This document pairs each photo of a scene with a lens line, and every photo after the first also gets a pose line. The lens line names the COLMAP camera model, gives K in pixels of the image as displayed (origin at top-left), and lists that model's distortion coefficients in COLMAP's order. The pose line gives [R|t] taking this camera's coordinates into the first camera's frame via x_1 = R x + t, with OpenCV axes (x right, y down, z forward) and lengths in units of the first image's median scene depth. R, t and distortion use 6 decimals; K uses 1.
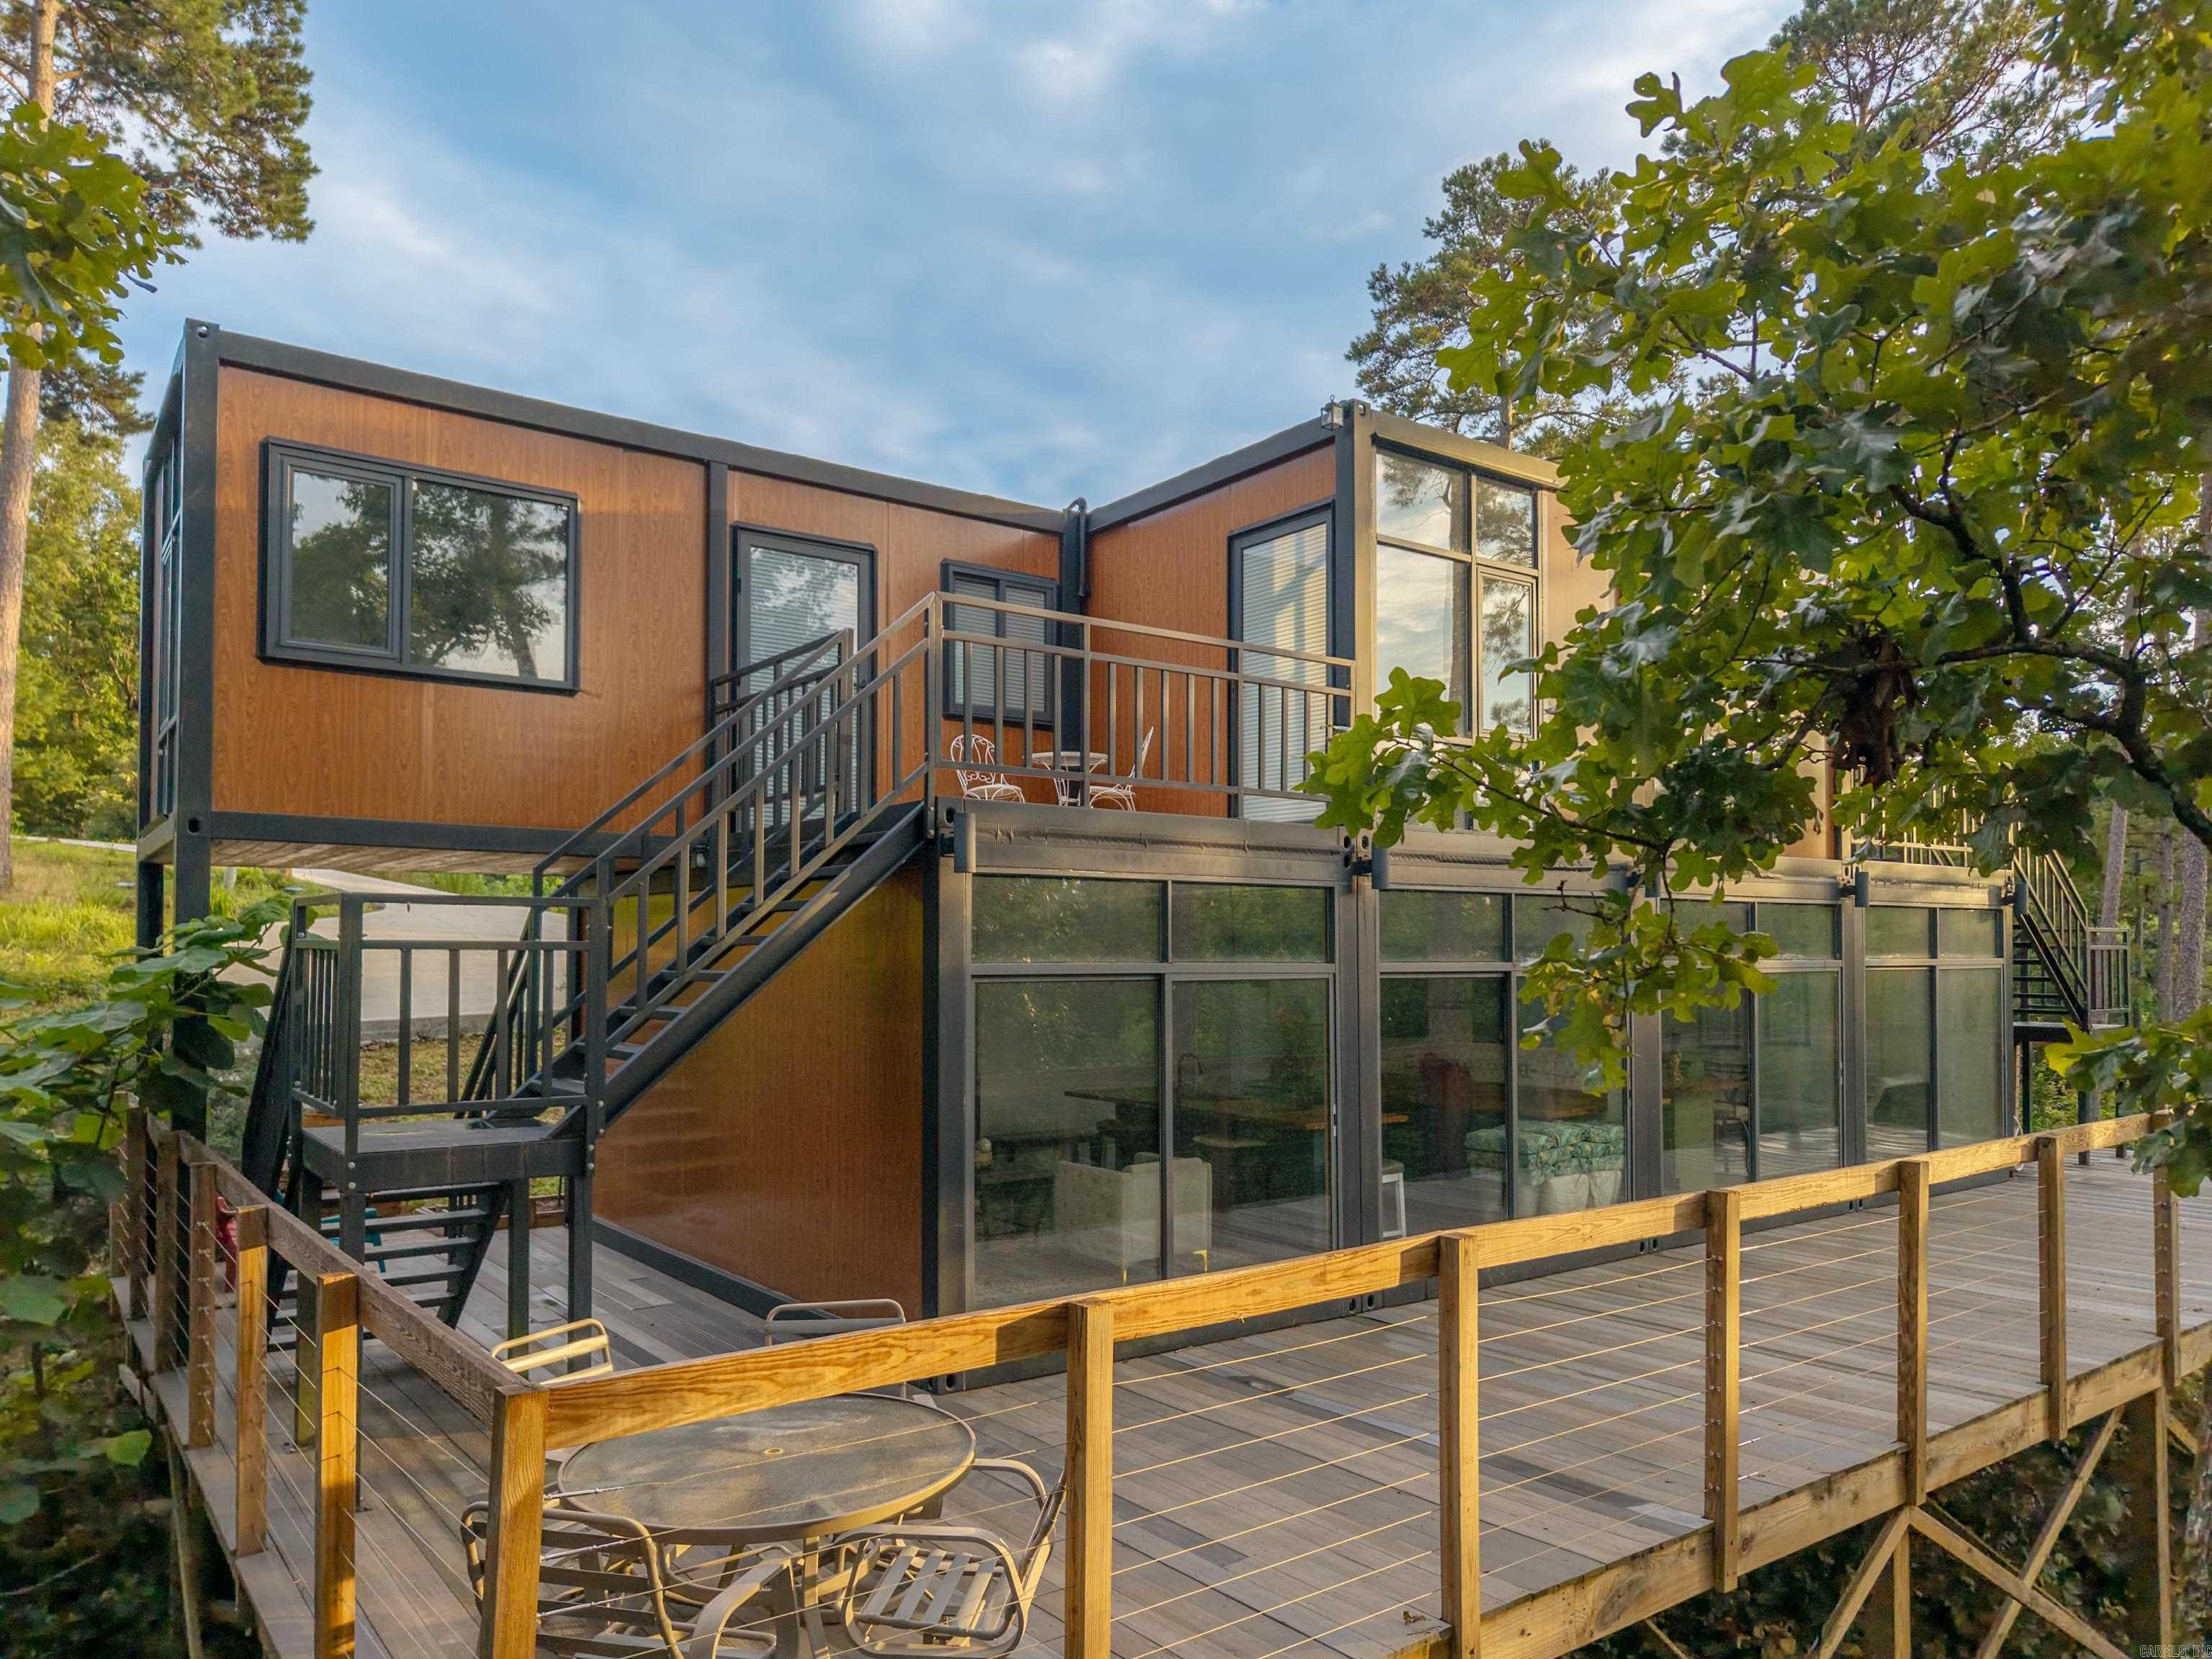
lens RADIAL K [[1528.0, 0, 1132.1], [0, 1528.0, 910.3], [0, 0, 1]] dist [-0.005088, -0.008628]
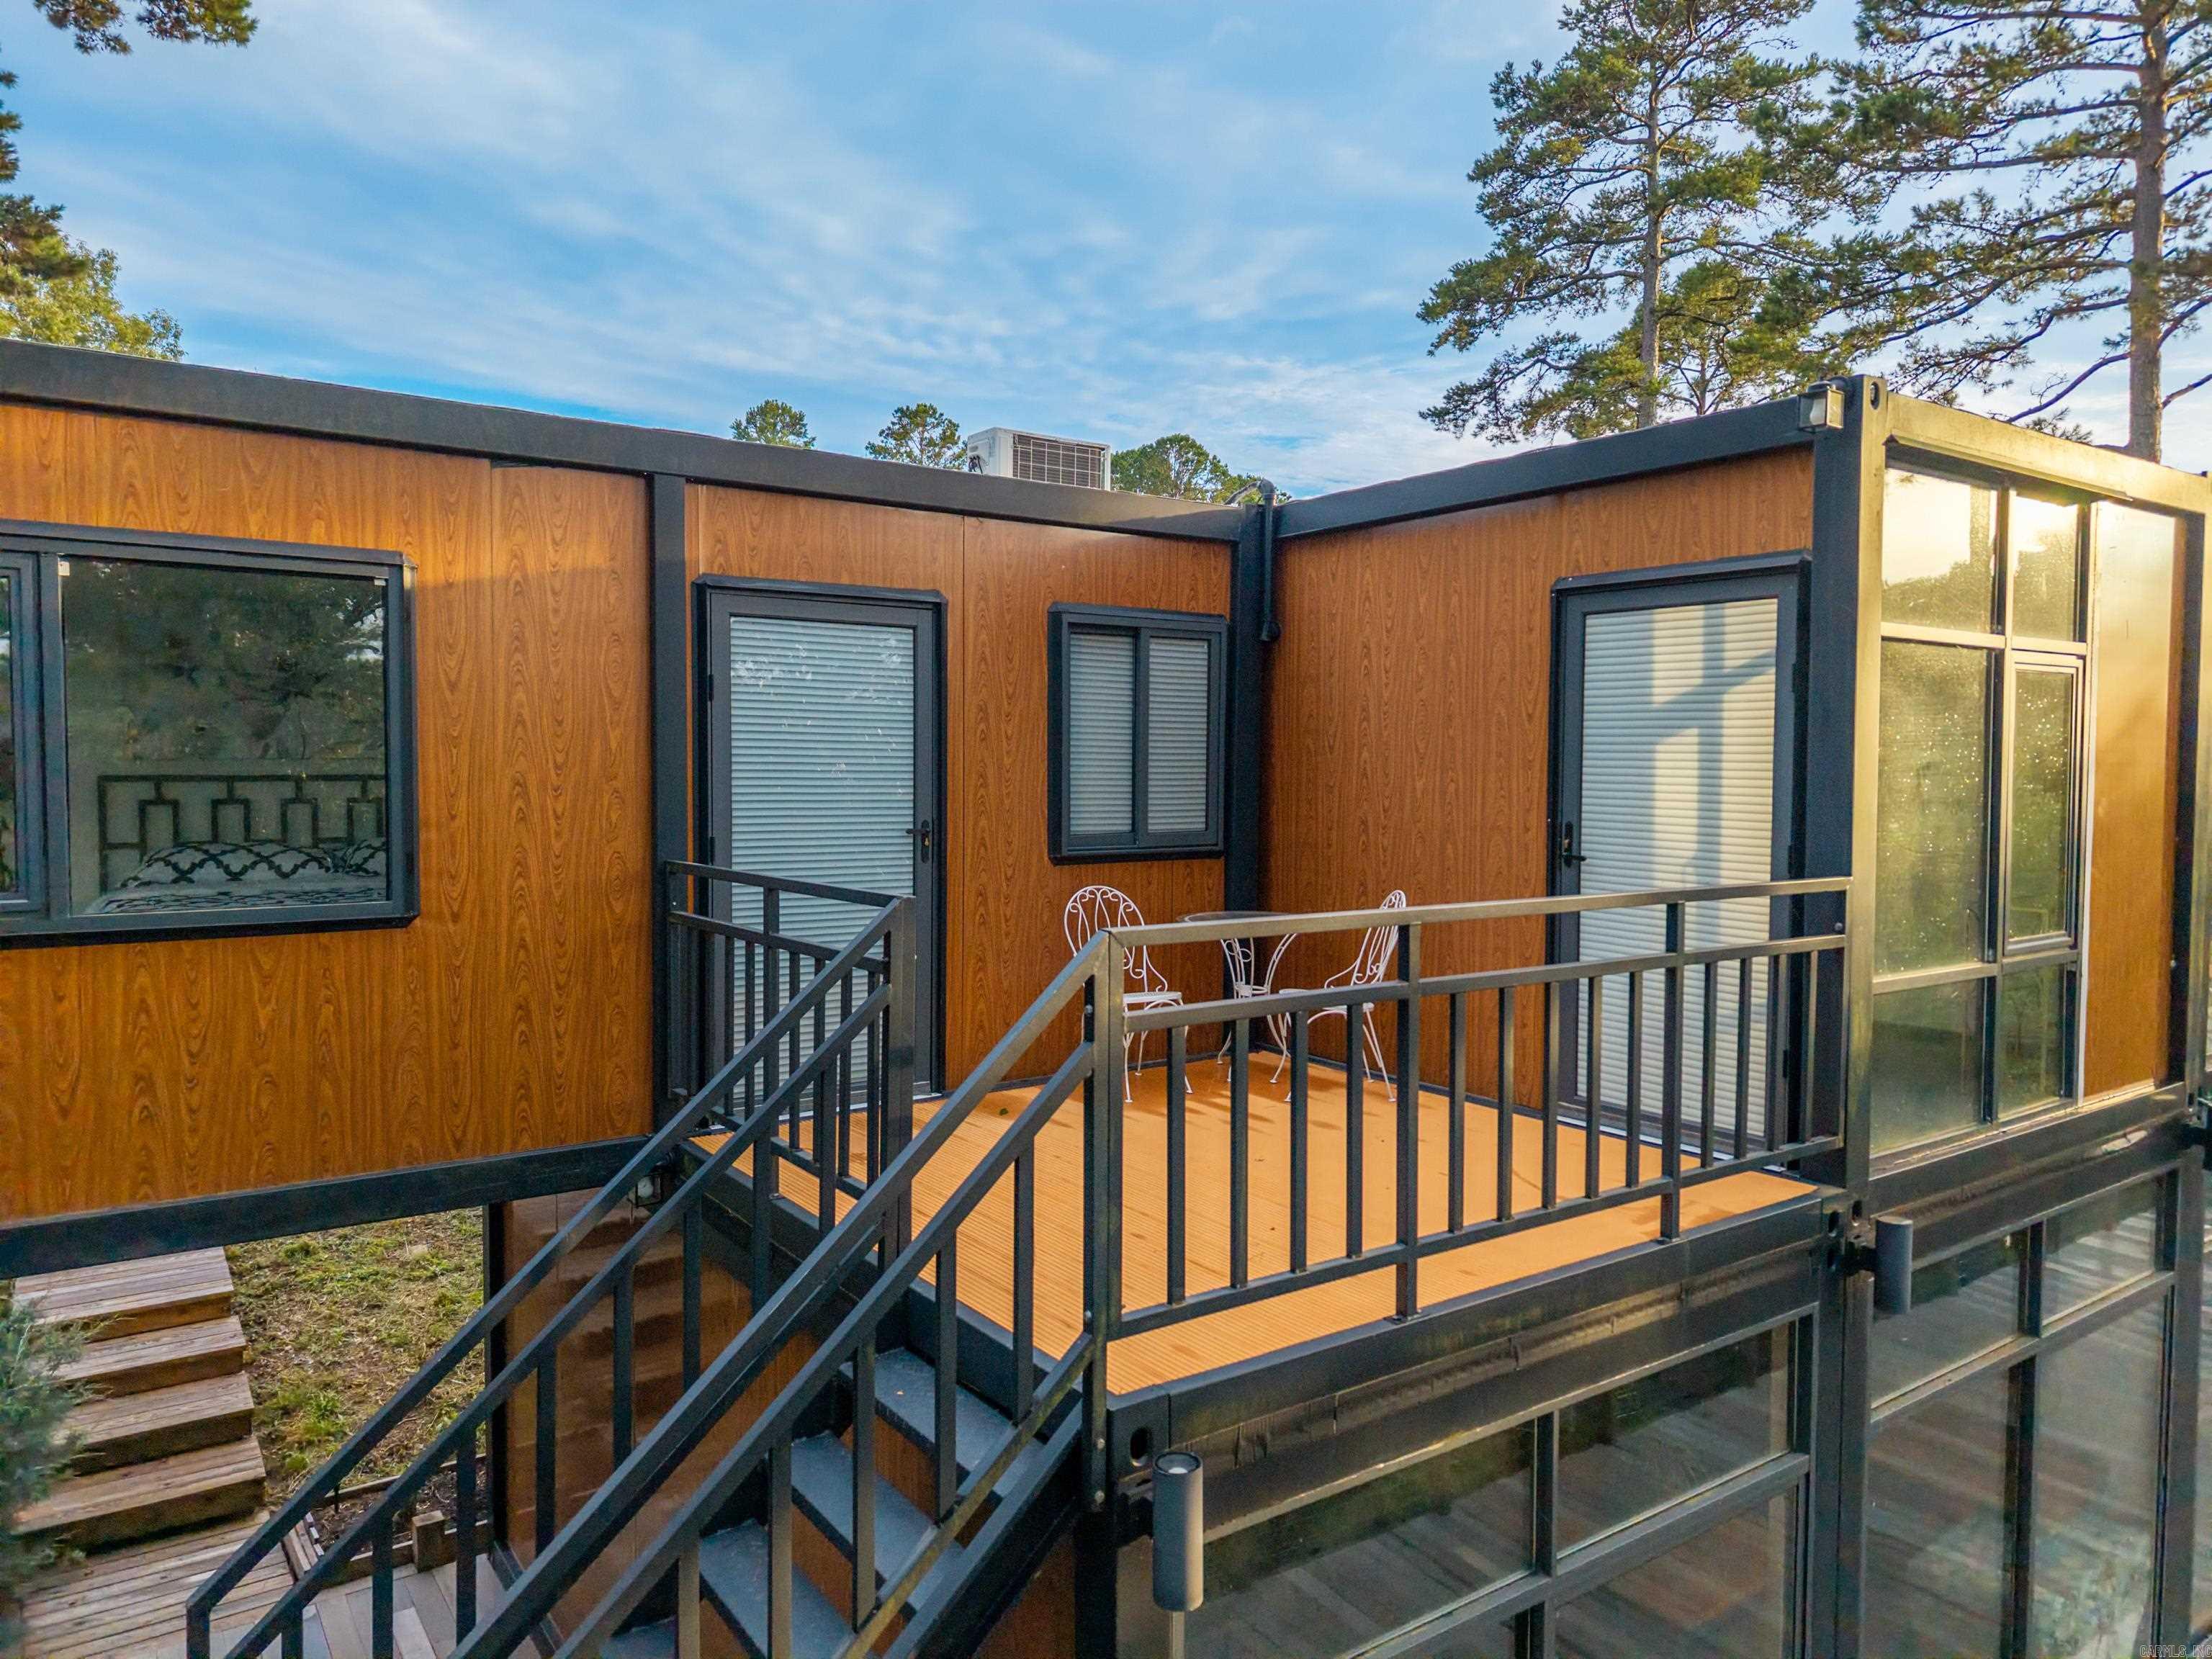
lens RADIAL K [[1489.0, 0, 1106.0], [0, 1489.0, 829.5], [0, 0, 1]] dist [-0.000111, -0.002016]
pose [[0.999288, 0.011245, -0.036010, -0.032729], [-0.008393, 0.996888, 0.078382, -0.076249], [0.036780, -0.078024, 0.996273, 0.165548]]
